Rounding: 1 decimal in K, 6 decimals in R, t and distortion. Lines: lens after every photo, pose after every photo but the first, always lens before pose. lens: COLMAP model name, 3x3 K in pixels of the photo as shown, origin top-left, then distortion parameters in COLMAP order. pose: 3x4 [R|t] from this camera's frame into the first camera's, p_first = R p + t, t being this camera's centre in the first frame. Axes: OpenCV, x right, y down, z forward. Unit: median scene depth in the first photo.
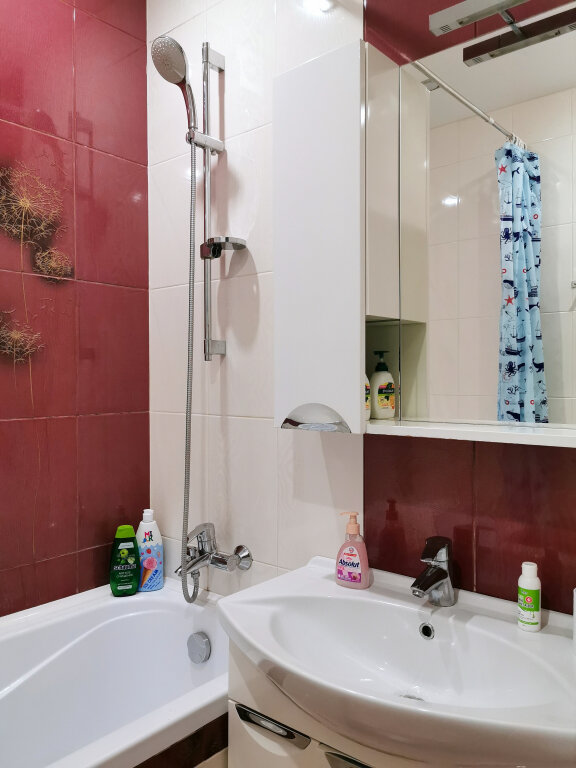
lens RADIAL K [[595.1, 0, 288.0], [0, 595.1, 384.0], [0, 0, 1]] dist [0.045661, -0.066996]
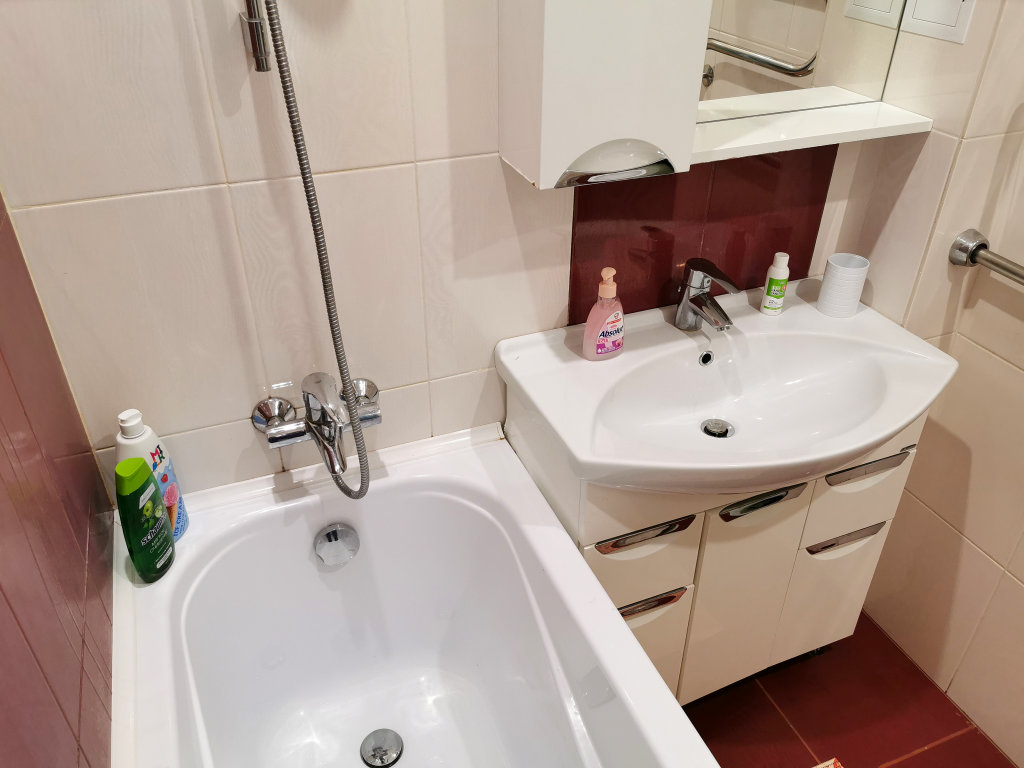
lens RADIAL K [[793.4, 0, 512.0], [0, 793.4, 384.0], [0, 0, 1]] dist [0.045661, -0.066996]
pose [[0.470232, -0.482029, 0.739277, -0.599660], [0.005716, 0.839313, 0.543619, -0.165477], [-0.882524, -0.251401, 0.397427, 0.534141]]
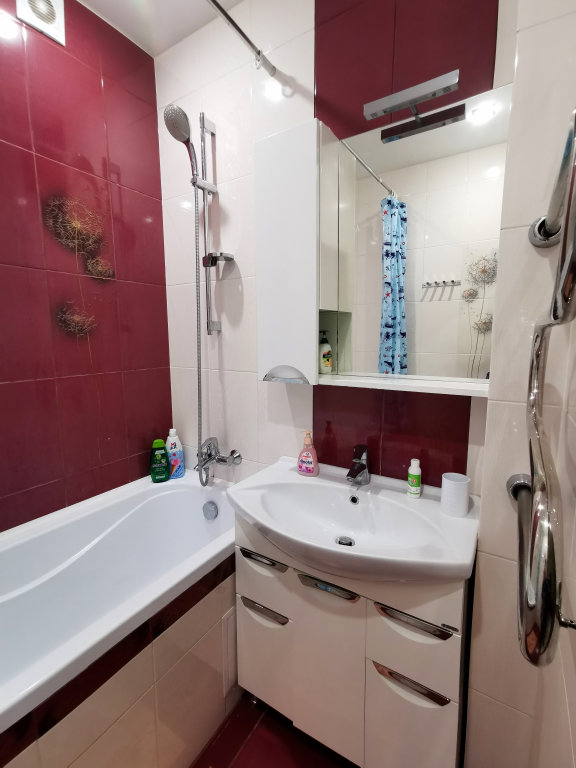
lens RADIAL K [[355.7, 0, 291.9], [0, 355.7, 382.1], [0, 0, 1]] dist [-0.011184, 0.014993]
pose [[0.990998, -0.018992, 0.132526, -0.048231], [0.003114, 0.992888, 0.119008, -0.026599], [-0.133844, -0.117524, 0.984009, 0.052915]]
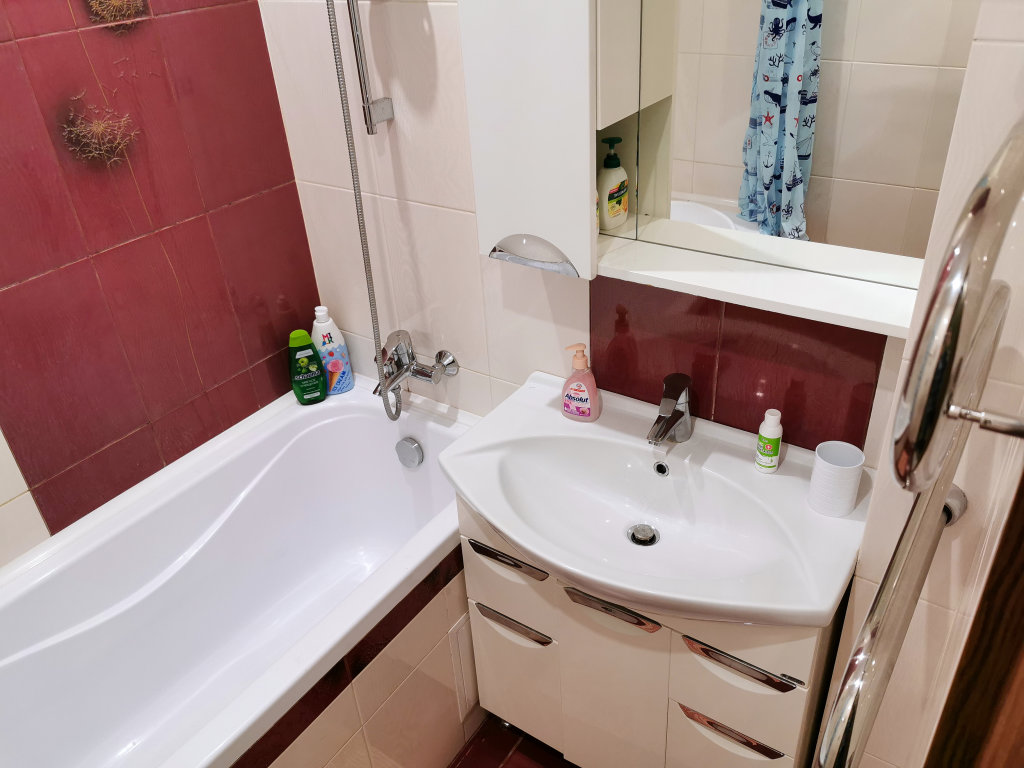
lens RADIAL K [[793.4, 0, 512.0], [0, 793.4, 384.0], [0, 0, 1]] dist [0.045661, -0.066996]
pose [[0.994570, -0.094329, 0.043972, -0.035466], [0.059109, 0.859720, 0.507333, -0.258921], [-0.085660, -0.501979, 0.860627, -0.008954]]
